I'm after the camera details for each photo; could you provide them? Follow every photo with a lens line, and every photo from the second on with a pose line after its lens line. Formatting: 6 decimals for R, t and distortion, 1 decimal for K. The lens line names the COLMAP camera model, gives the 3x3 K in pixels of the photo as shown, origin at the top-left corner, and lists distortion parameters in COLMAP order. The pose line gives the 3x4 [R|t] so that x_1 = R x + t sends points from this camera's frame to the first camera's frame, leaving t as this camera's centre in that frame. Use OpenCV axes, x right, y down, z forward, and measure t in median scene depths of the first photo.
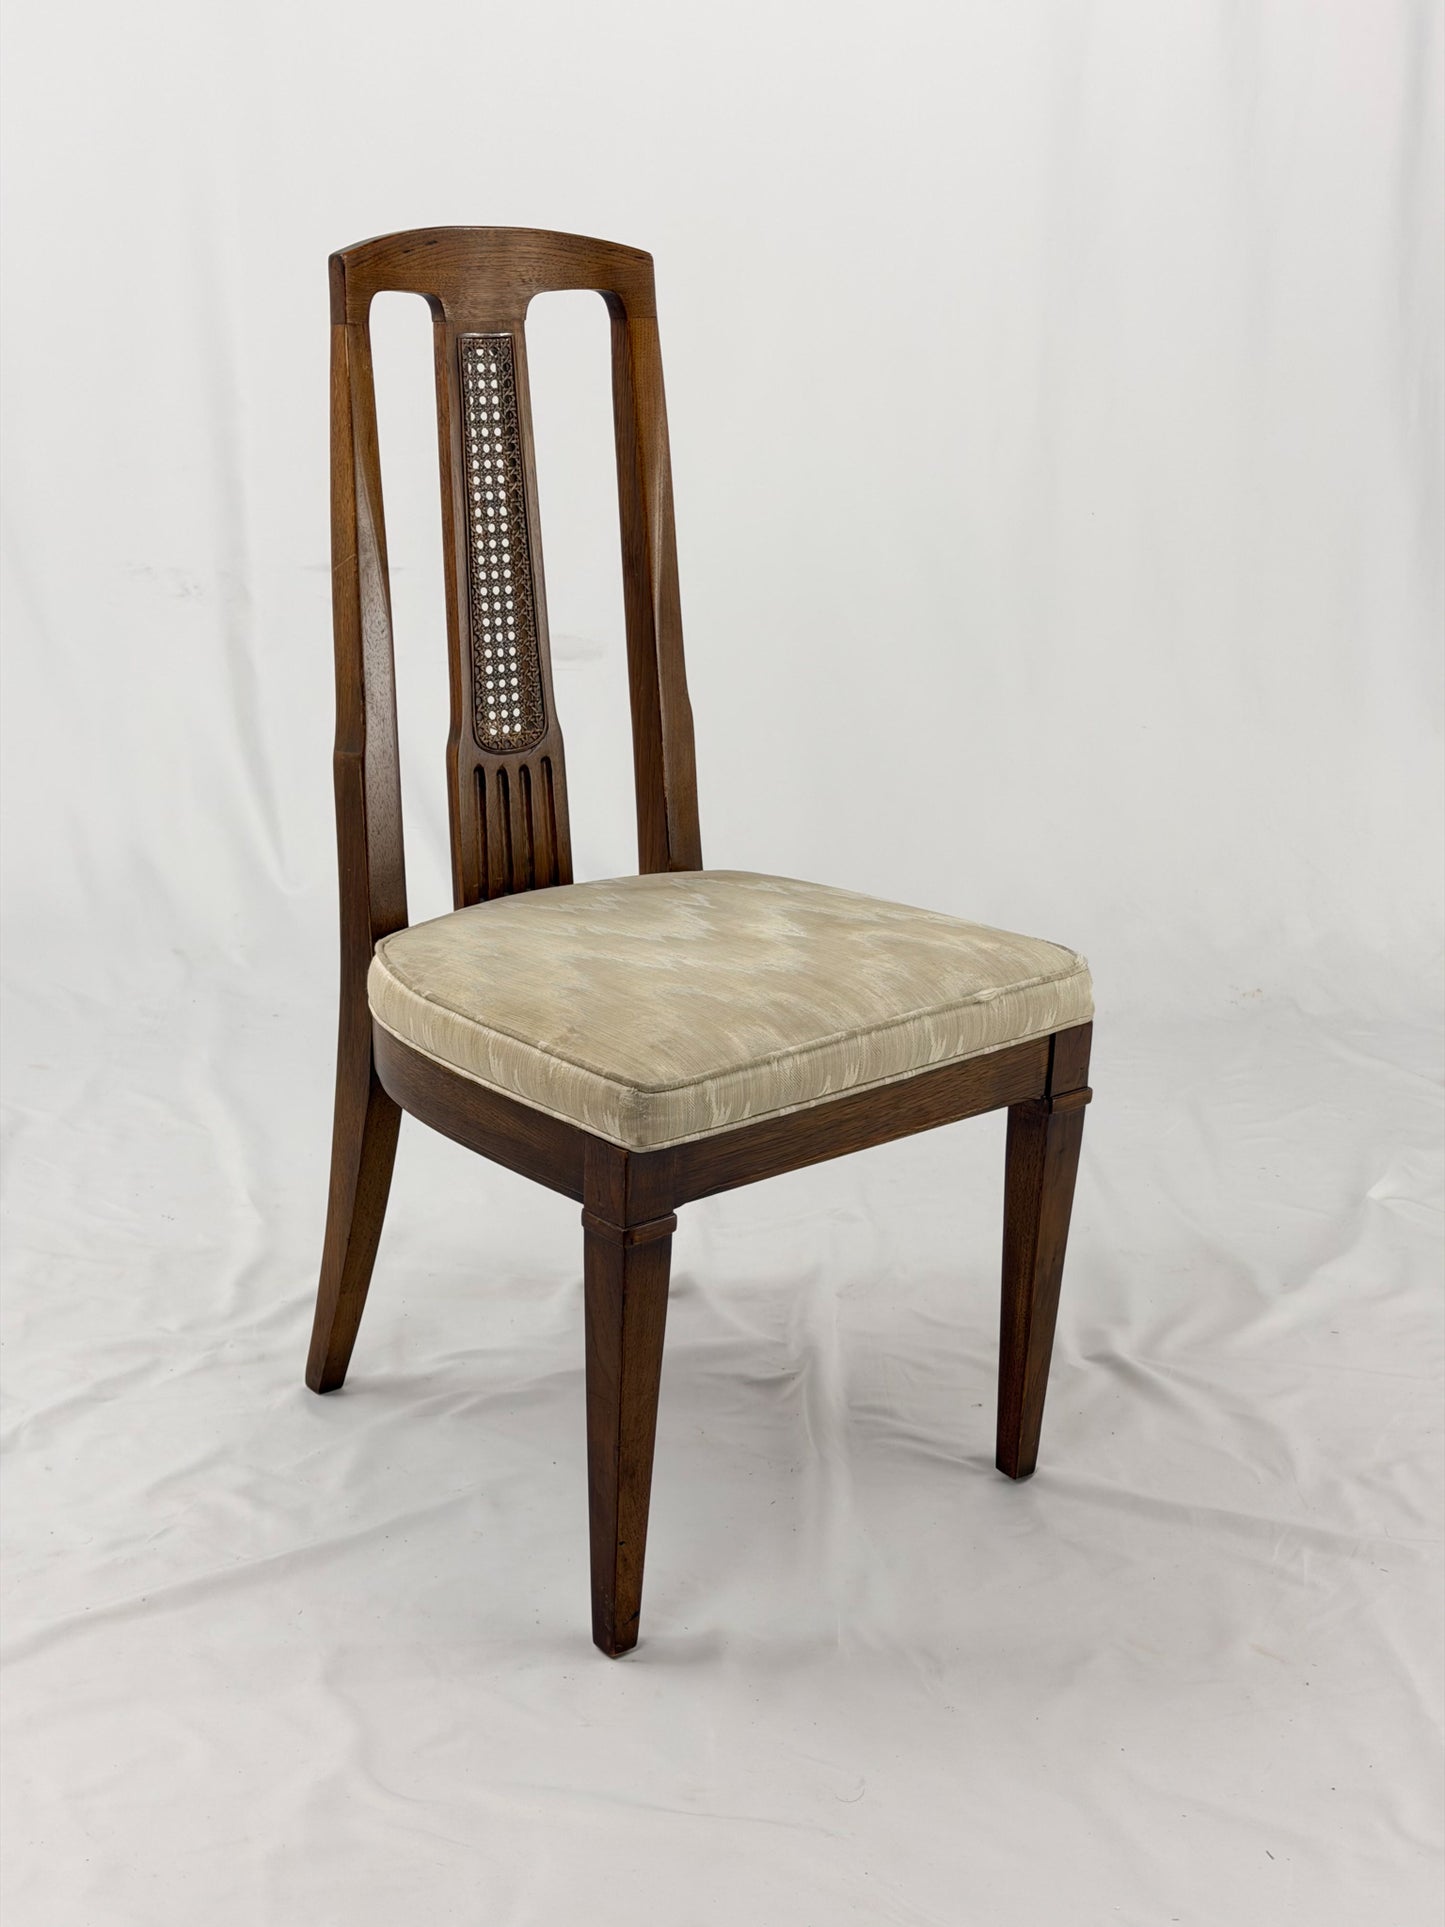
lens RADIAL K [[2734.6, 0, 722.5], [0, 2734.6, 963.5], [0, 0, 1]] dist [0.177900, -0.247430]
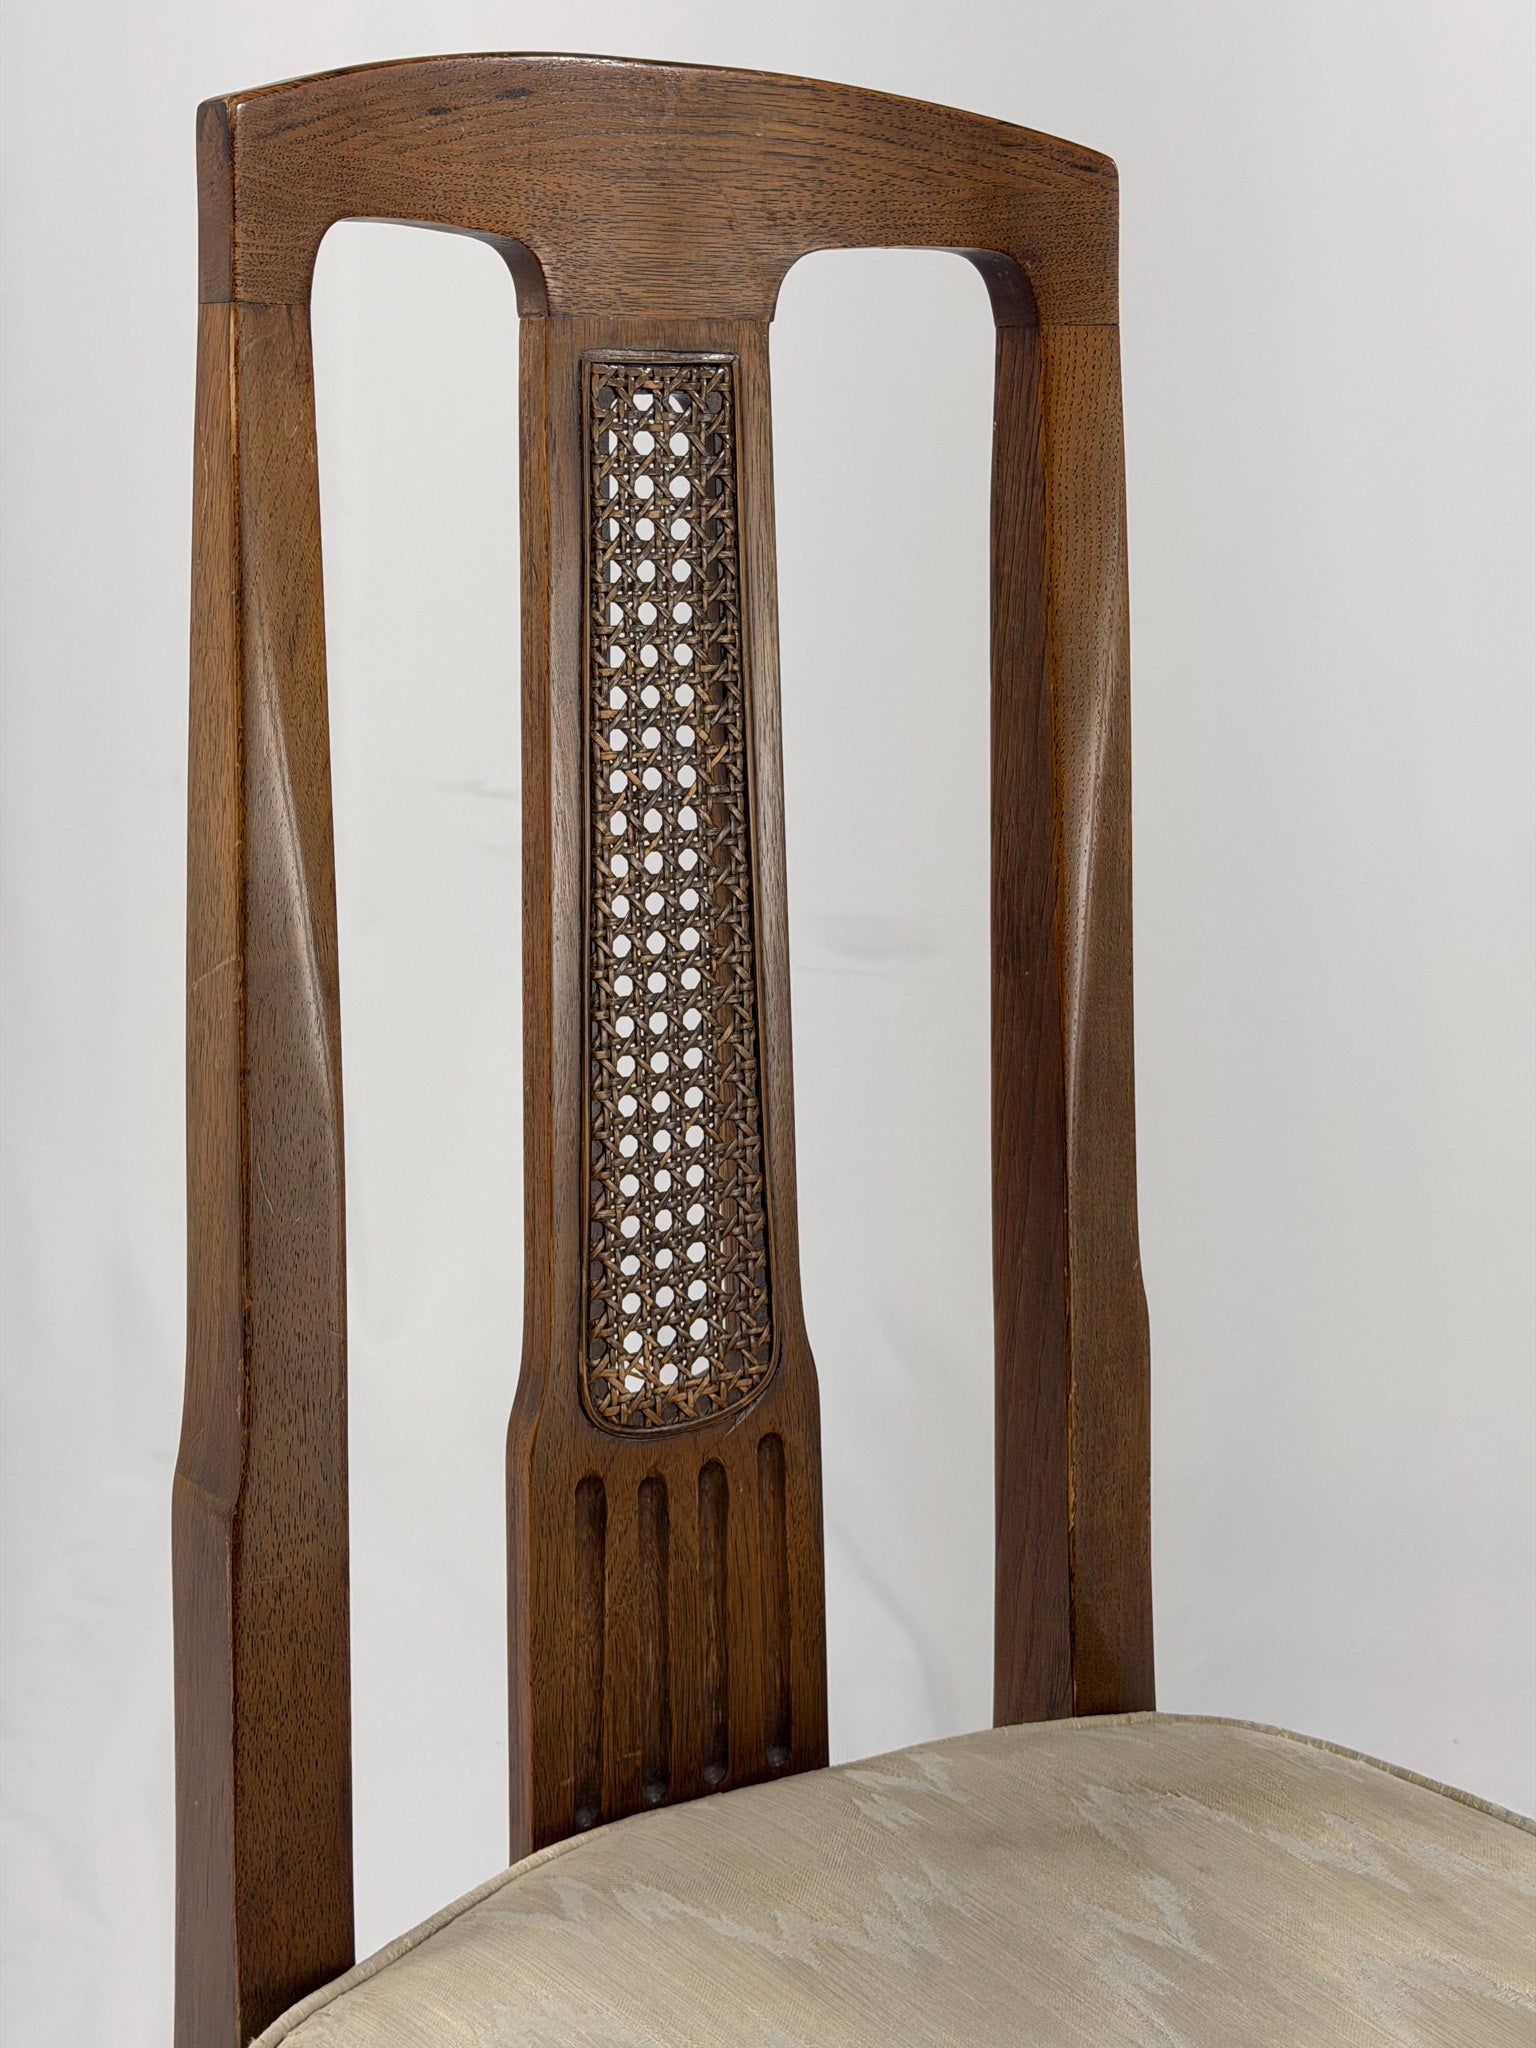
lens RADIAL K [[2906.3, 0, 768.0], [0, 2906.3, 1024.0], [0, 0, 1]] dist [0.177900, -0.247430]
pose [[0.993938, 0.048480, -0.098678, -0.027677], [-0.050910, 0.998455, -0.022255, -0.128108], [0.097447, 0.027143, 0.994871, 0.603338]]
